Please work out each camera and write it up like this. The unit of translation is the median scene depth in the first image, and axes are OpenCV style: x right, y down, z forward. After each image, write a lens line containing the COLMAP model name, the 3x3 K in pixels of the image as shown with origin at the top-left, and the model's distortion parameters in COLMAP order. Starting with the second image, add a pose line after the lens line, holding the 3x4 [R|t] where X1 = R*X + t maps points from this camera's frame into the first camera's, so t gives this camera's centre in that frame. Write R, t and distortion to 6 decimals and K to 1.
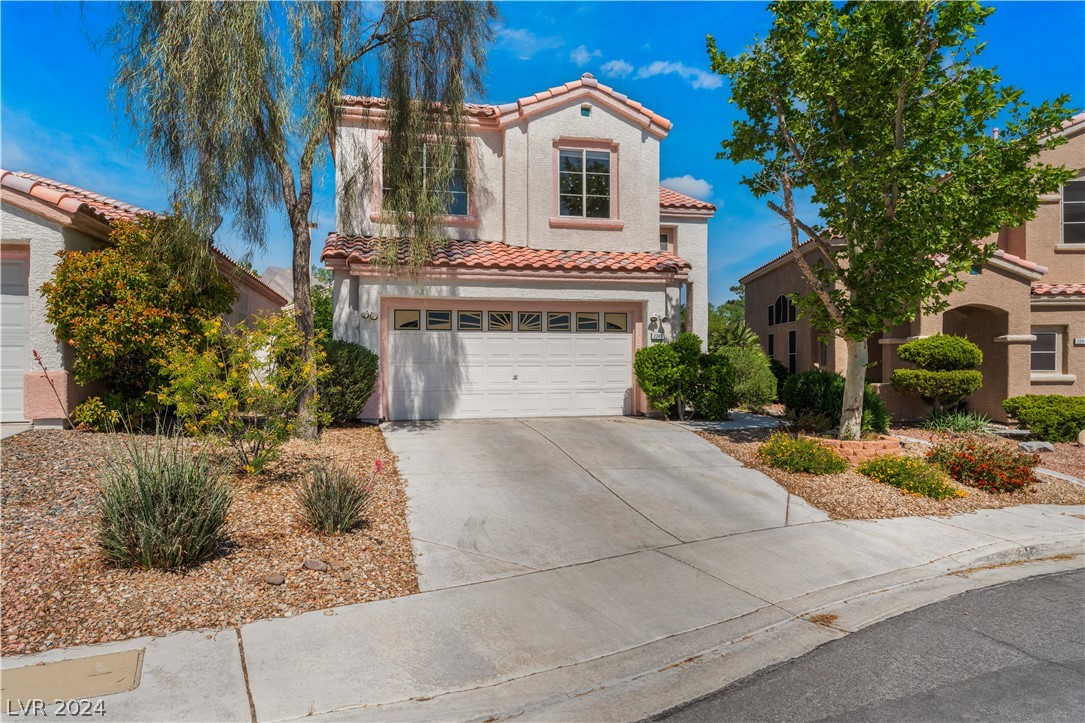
lens RADIAL K [[654.0, 0, 542.8], [0, 654.0, 362.4], [0, 0, 1]] dist [-0.006318, 0.000036]
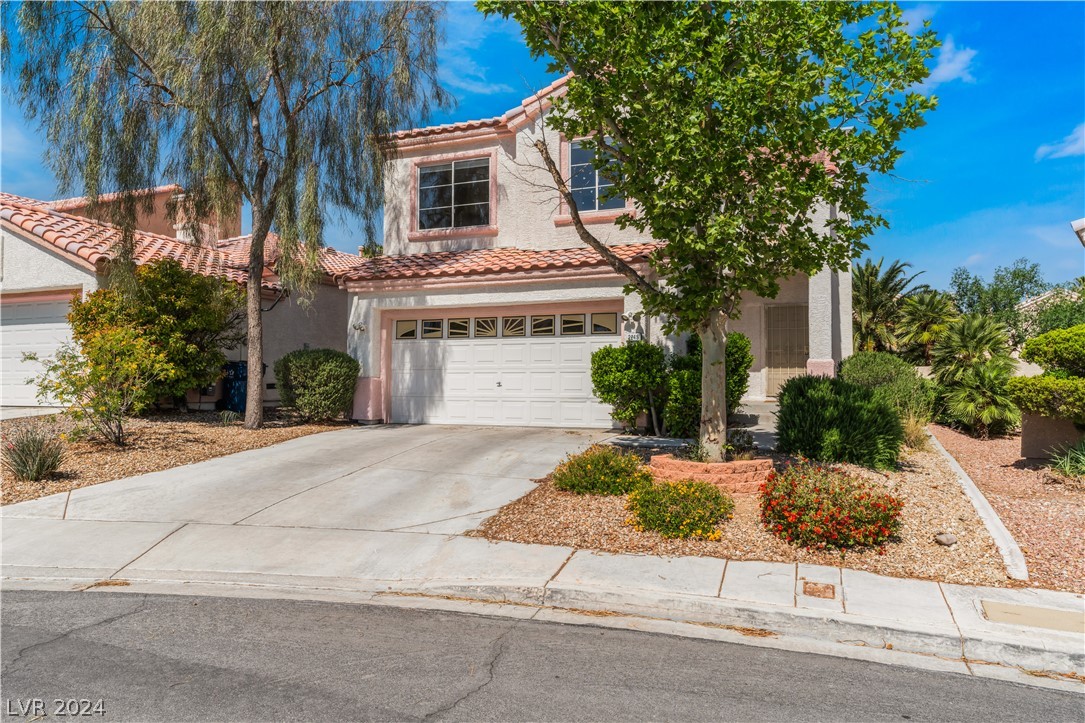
lens RADIAL K [[718.8, 0, 543.0], [0, 718.8, 361.0], [0, 0, 1]] dist [-0.004139, -0.001545]
pose [[0.826440, -0.014355, -0.562841, 0.638428], [-0.003562, 0.999522, -0.030722, 0.021597], [0.563013, 0.027394, 0.825994, 0.153468]]
